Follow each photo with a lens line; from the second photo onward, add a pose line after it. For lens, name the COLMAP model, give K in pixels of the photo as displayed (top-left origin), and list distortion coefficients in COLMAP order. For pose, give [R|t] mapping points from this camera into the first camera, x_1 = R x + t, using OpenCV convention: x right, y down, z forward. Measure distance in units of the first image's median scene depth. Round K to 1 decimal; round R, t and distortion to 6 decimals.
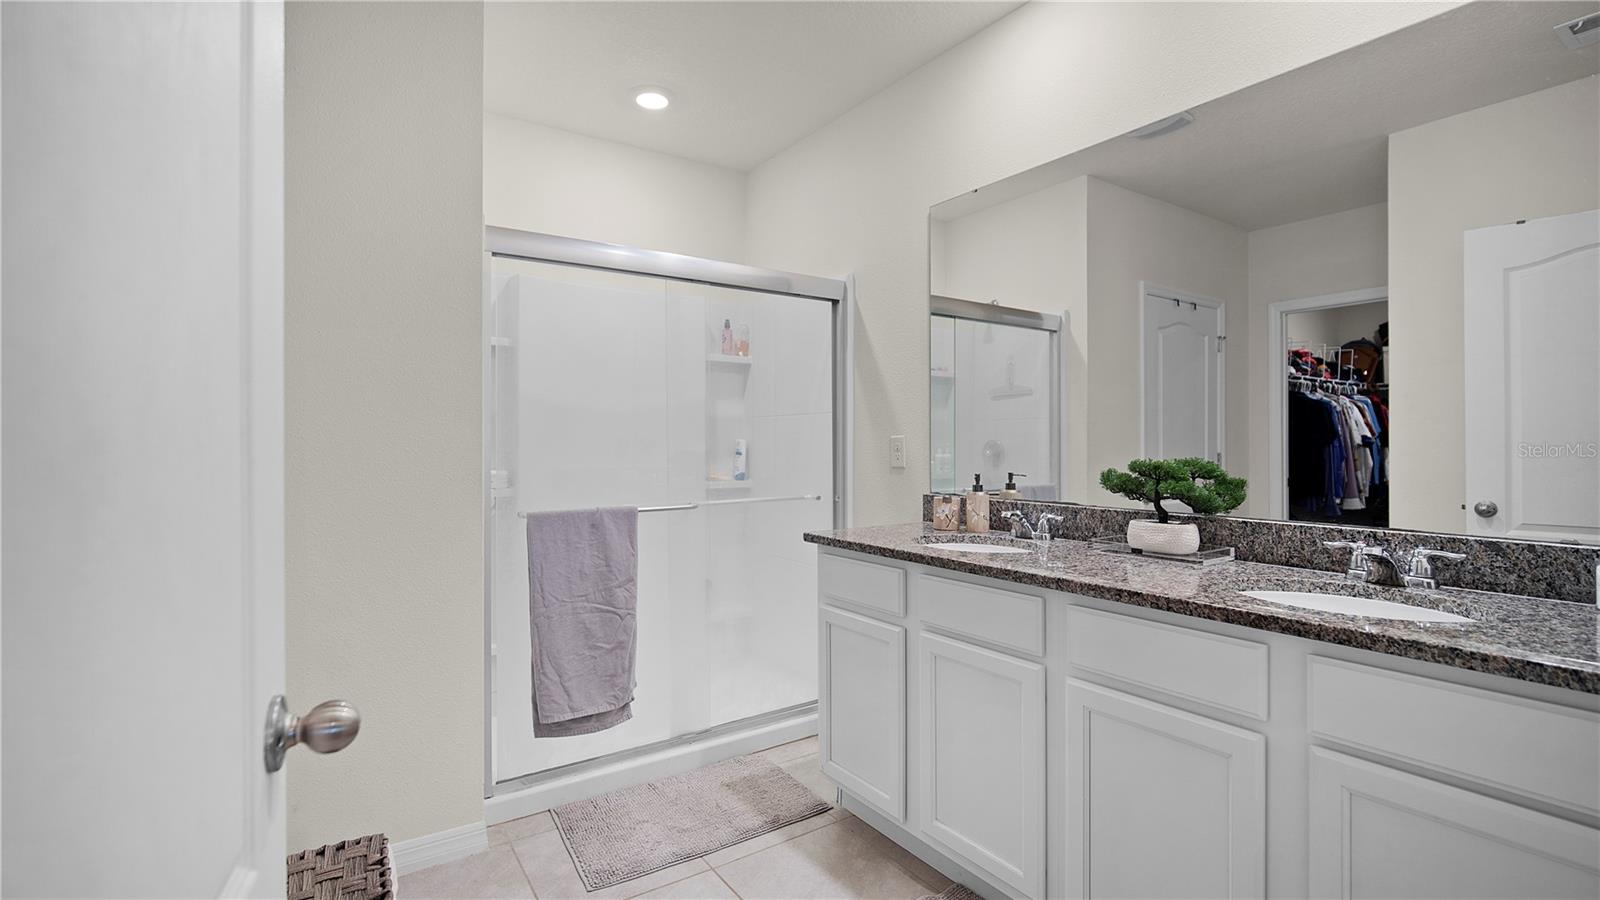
lens RADIAL K [[714.1, 0, 794.2], [0, 714.1, 443.9], [0, 0, 1]] dist [-0.001873, 0.000151]
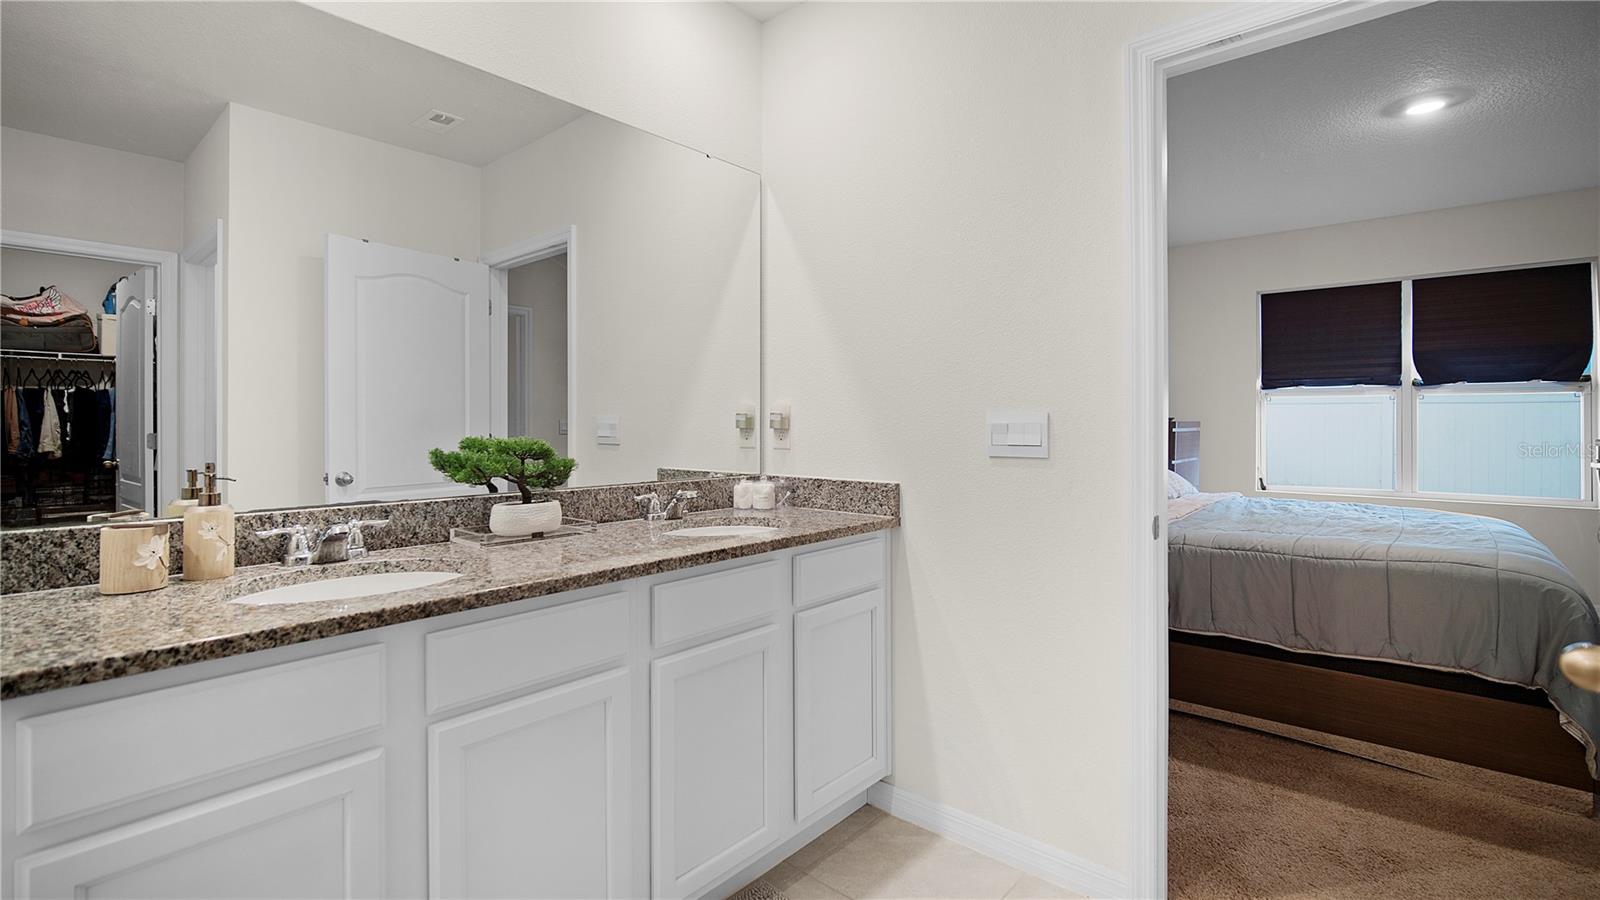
lens RADIAL K [[714.1, 0, 794.2], [0, 714.1, 443.9], [0, 0, 1]] dist [-0.001873, 0.000151]
pose [[-0.250333, -0.017635, 0.967999, -0.441922], [0.005383, 0.999793, 0.019606, 0.015072], [-0.968145, 0.010119, -0.250186, 0.821457]]
